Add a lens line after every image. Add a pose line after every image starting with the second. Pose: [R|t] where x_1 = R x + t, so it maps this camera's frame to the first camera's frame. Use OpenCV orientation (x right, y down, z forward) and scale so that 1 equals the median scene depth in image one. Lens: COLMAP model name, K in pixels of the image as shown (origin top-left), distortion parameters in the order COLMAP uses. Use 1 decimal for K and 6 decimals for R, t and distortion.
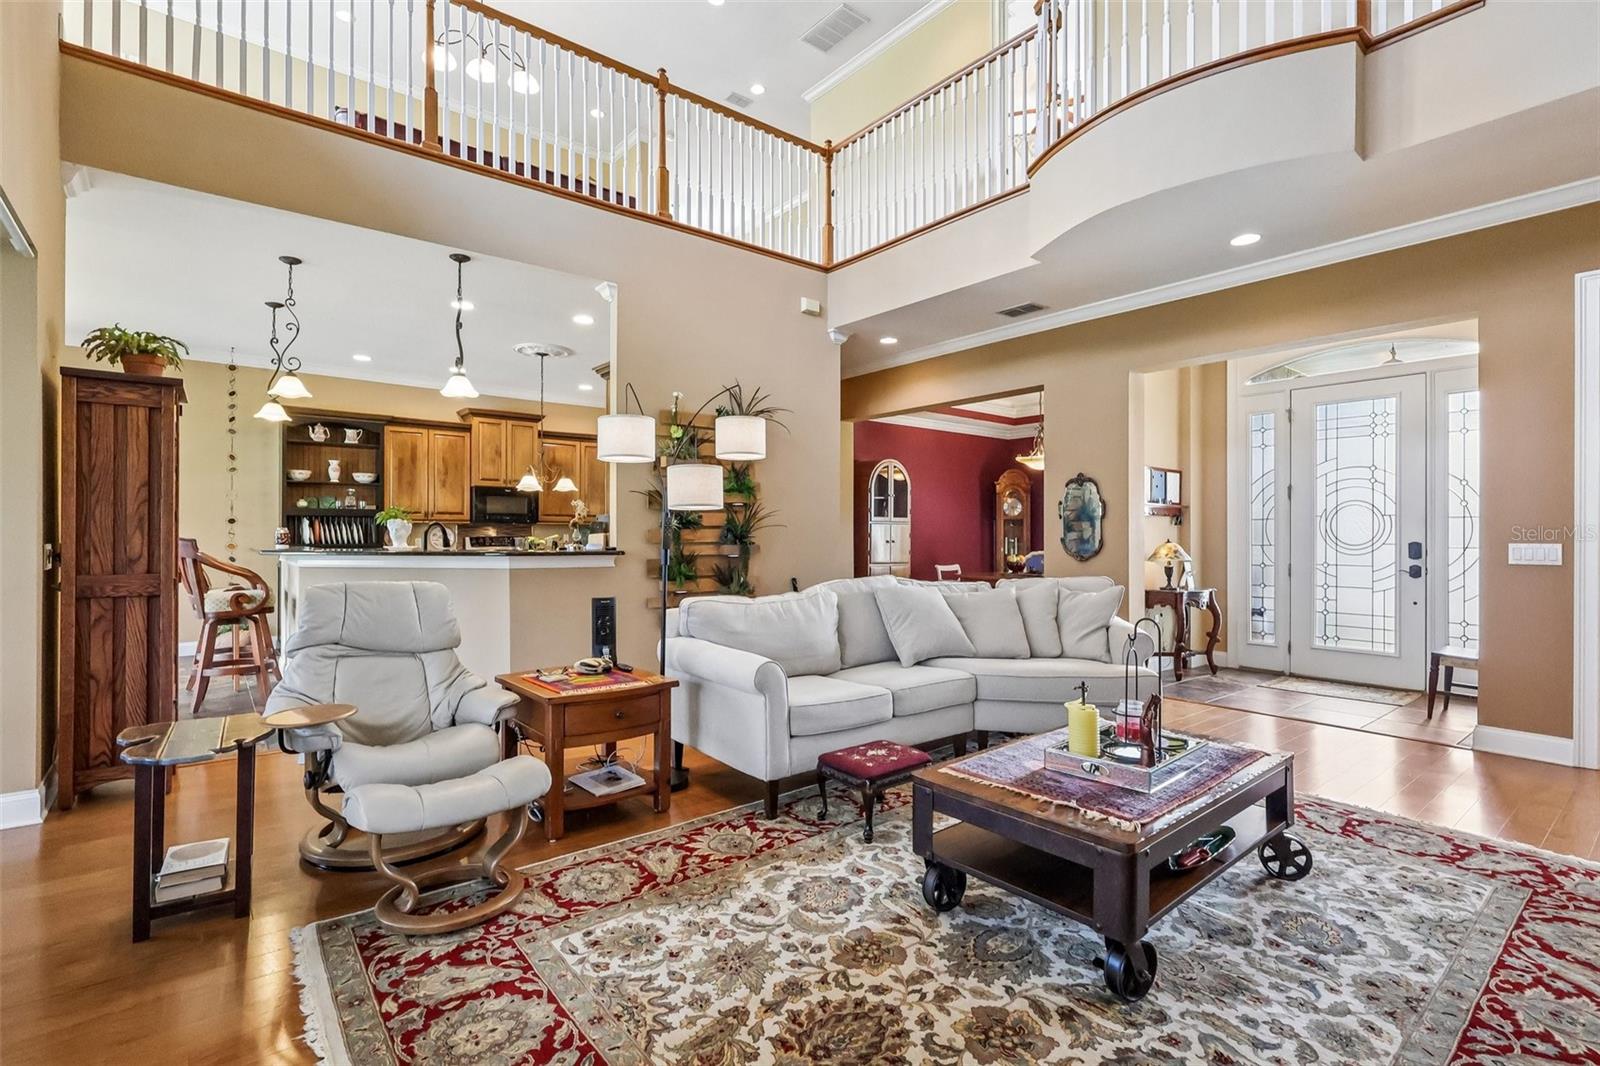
lens RADIAL K [[758.6, 0, 799.3], [0, 758.6, 534.1], [0, 0, 1]] dist [-0.003840, 0.000354]
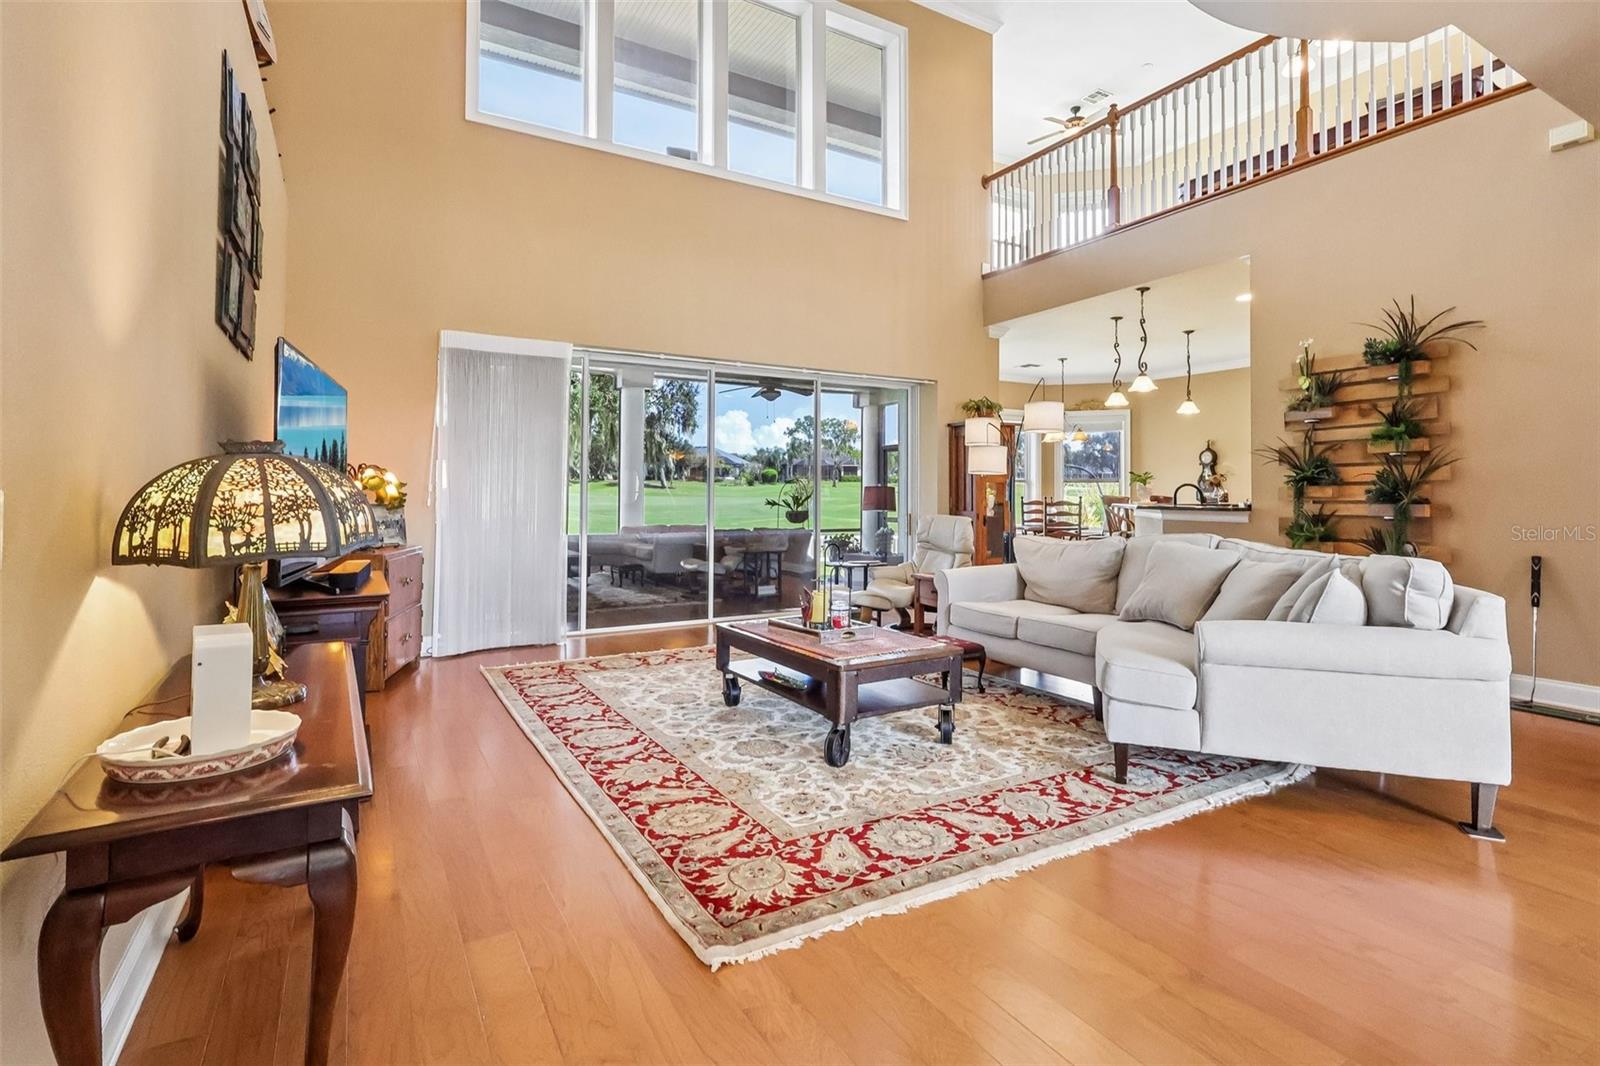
lens RADIAL K [[758.6, 0, 779.7], [0, 758.6, 497.4], [0, 0, 1]] dist [-0.003840, 0.000354]
pose [[-0.175938, -0.000417, -0.984401, 2.032004], [-0.000075, 1.000000, -0.000410, 0.017720], [0.984401, 0.000002, -0.175938, 1.217702]]
